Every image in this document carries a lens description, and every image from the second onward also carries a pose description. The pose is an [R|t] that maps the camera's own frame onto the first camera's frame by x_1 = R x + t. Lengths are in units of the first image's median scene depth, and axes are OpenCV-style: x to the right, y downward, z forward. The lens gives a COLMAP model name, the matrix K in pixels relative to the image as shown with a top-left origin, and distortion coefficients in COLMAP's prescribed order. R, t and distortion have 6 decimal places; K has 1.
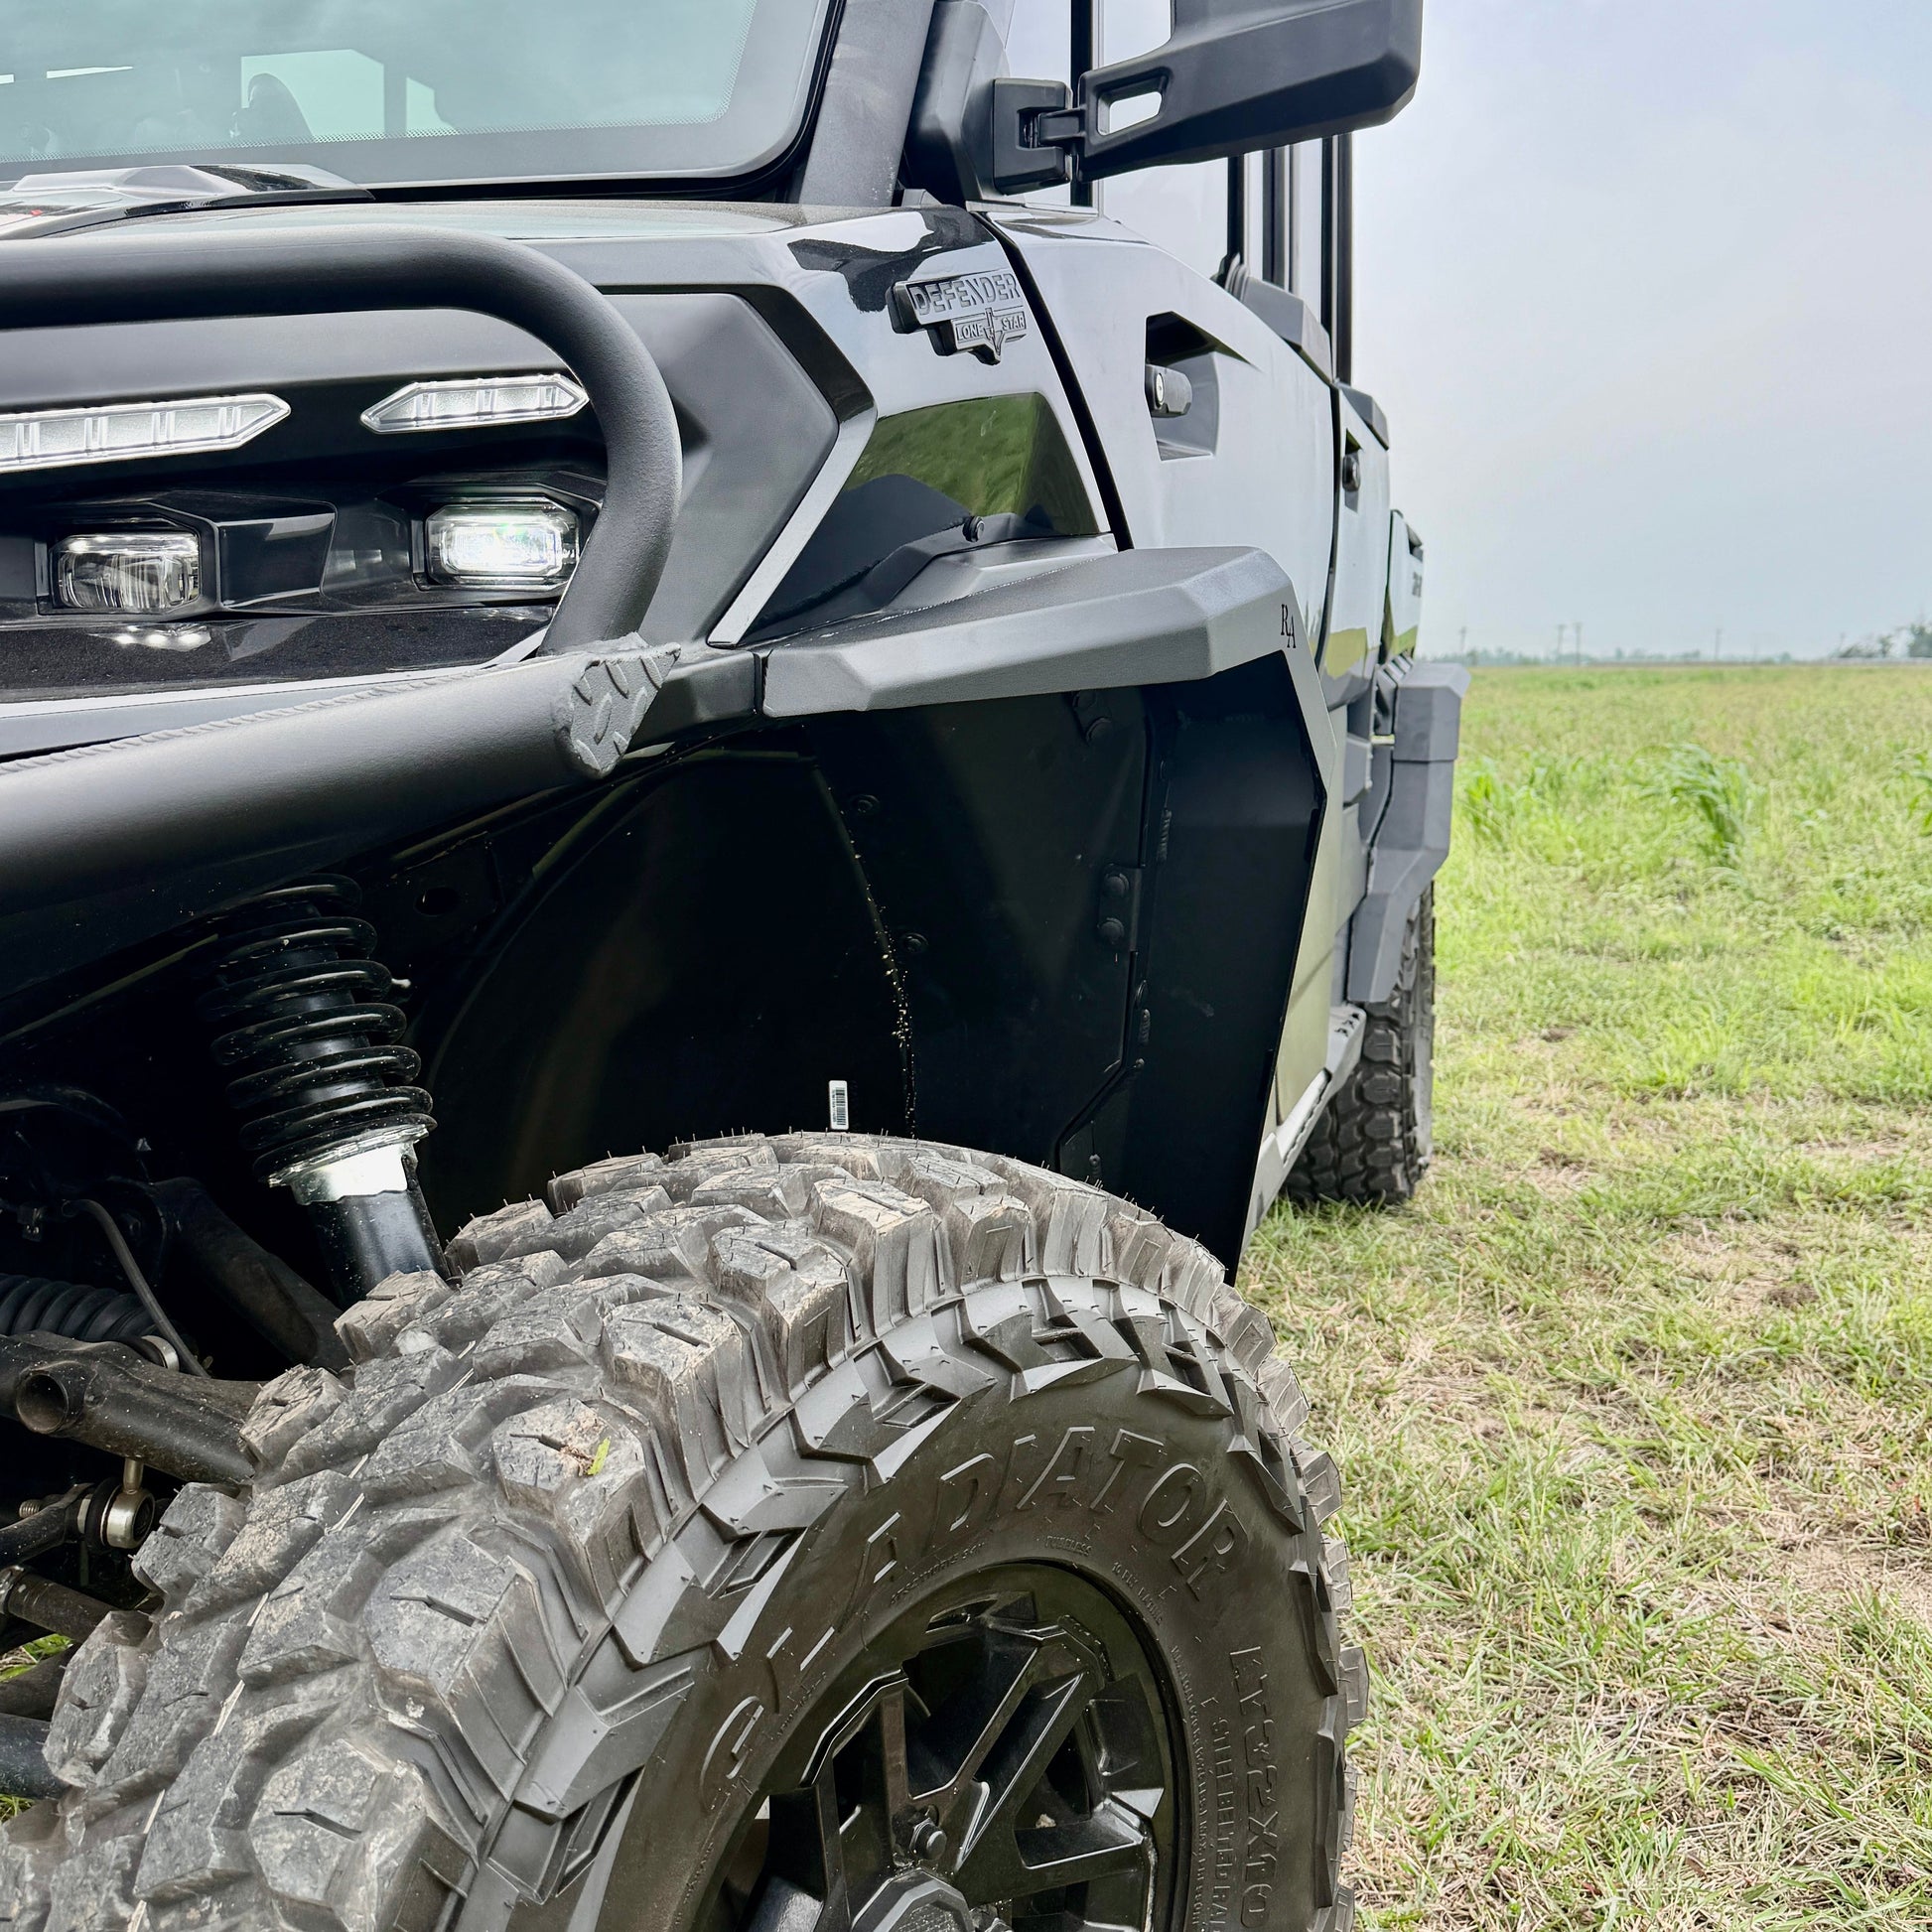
lens RADIAL K [[1865.1, 0, 942.6], [0, 1865.1, 981.8], [0, 0, 1]] dist [0.120669, -0.248894]
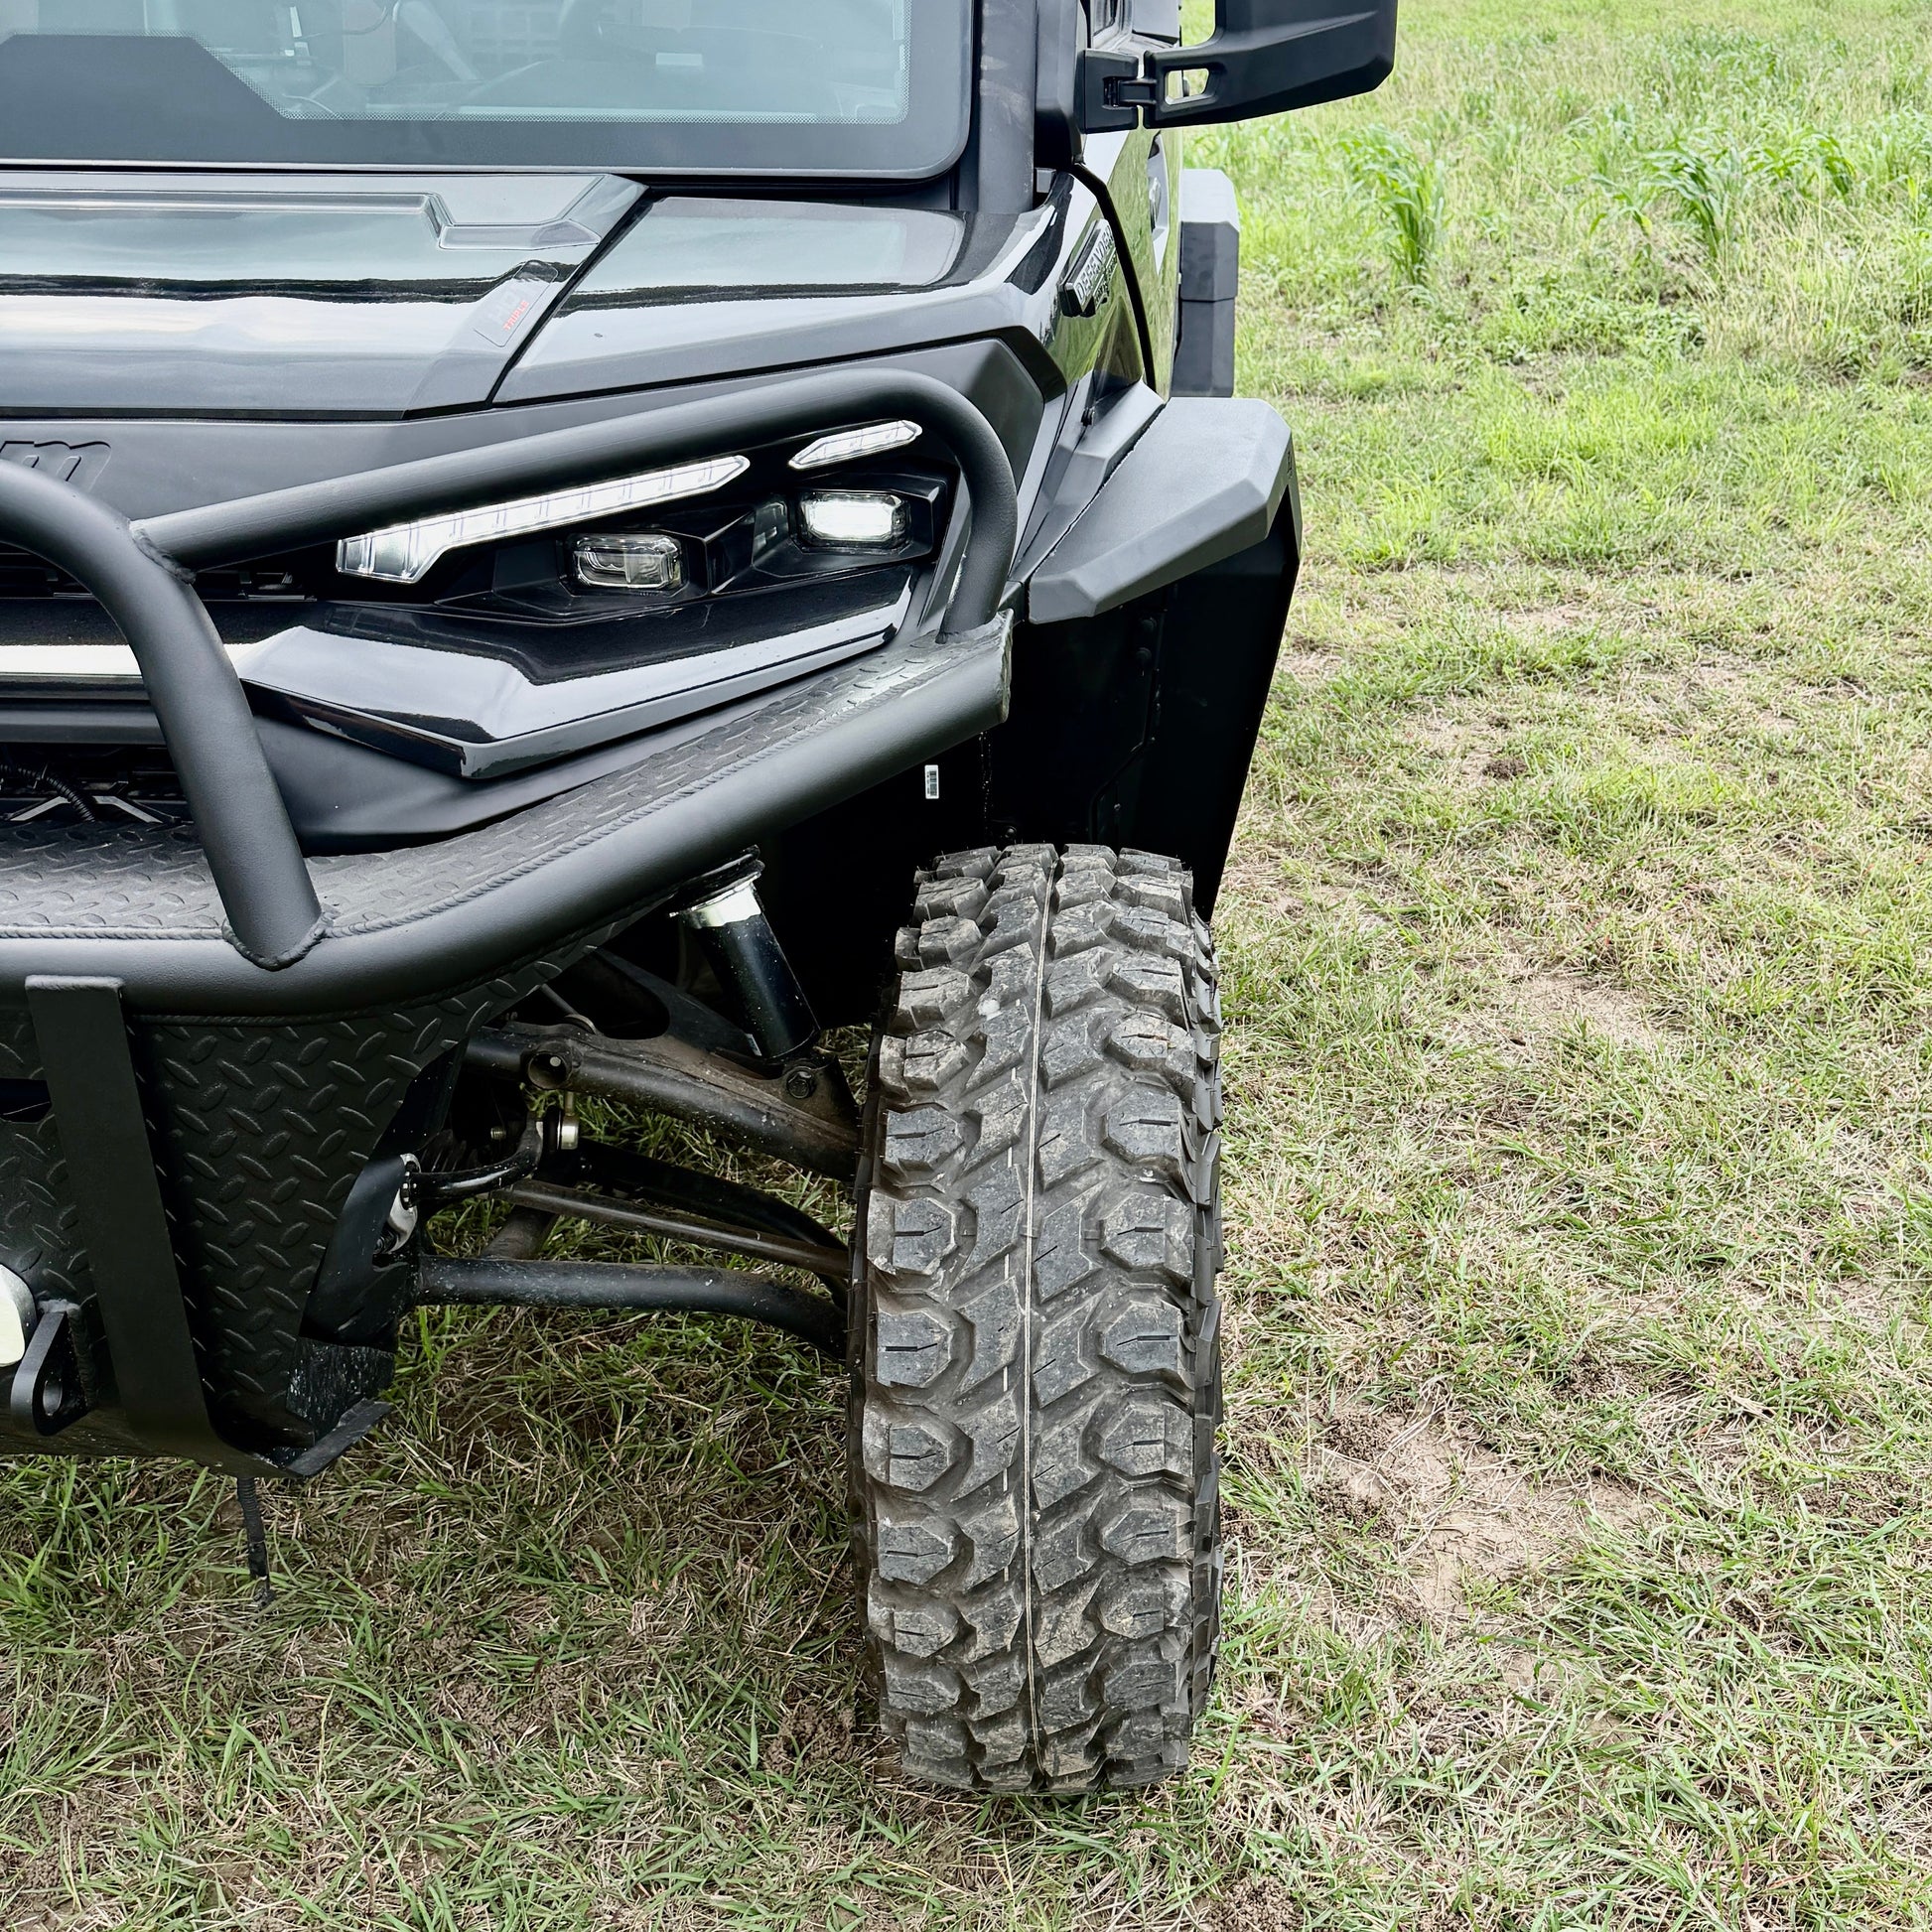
lens RADIAL K [[2184.6, 0, 966.0], [0, 2184.6, 966.0], [0, 0, 1]] dist [0.147303, -0.297123]
pose [[0.972152, -0.102392, 0.210799, -0.226897], [0.034598, 0.952353, 0.303030, -0.171724], [-0.231783, -0.287298, 0.929374, -0.312939]]
